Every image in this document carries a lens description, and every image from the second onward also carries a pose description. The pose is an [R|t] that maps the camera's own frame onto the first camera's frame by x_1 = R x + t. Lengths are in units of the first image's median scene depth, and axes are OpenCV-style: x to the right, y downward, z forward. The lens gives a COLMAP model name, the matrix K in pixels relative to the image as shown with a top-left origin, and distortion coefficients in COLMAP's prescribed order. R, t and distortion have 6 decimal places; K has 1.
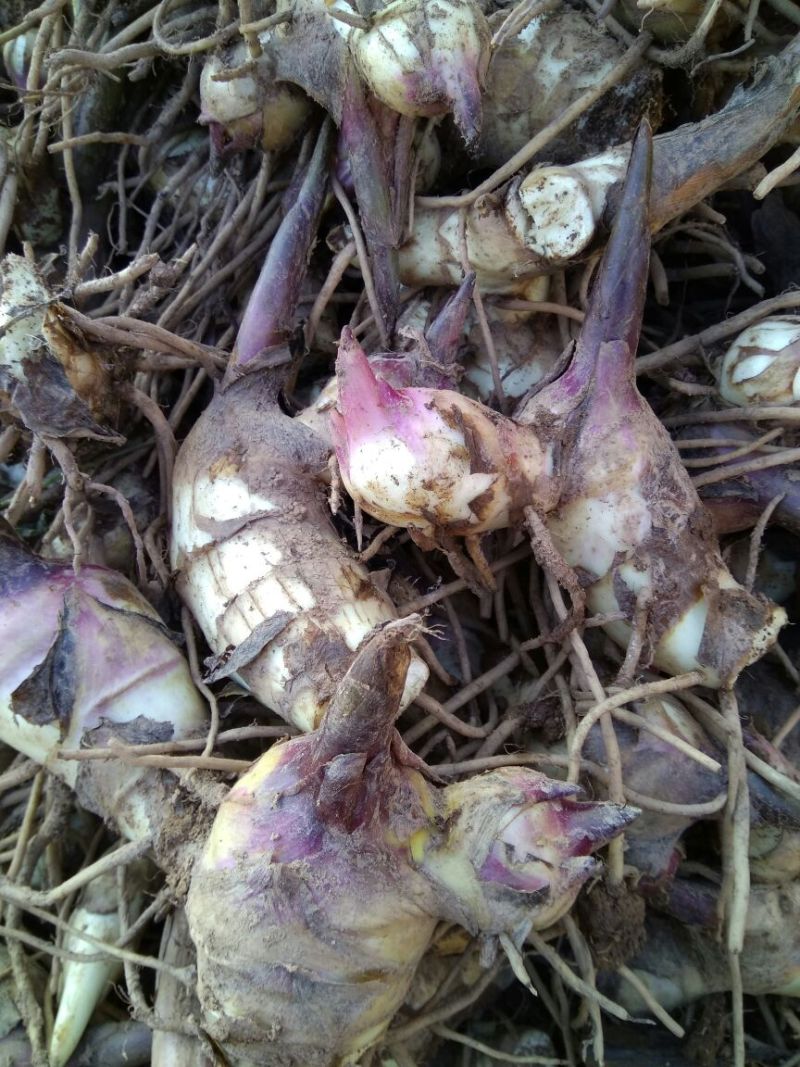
lens RADIAL K [[857.4, 0, 400.0], [0, 857.4, 533.5], [0, 0, 1]] dist [0.155000, -0.293312]
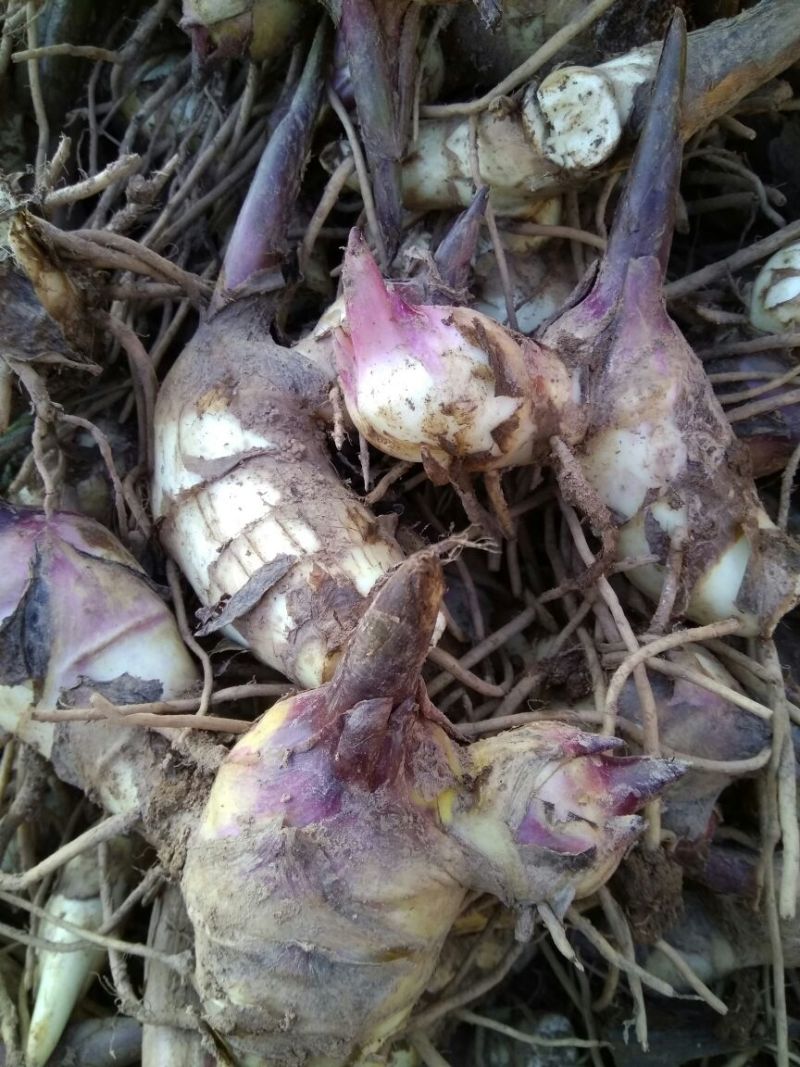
lens RADIAL K [[857.4, 0, 400.0], [0, 857.4, 533.5], [0, 0, 1]] dist [0.155000, -0.293312]
pose [[0.999210, -0.010132, 0.038417, -0.047406], [0.009967, 0.999940, 0.004481, 0.061954], [-0.038460, -0.004095, 0.999252, 0.095357]]
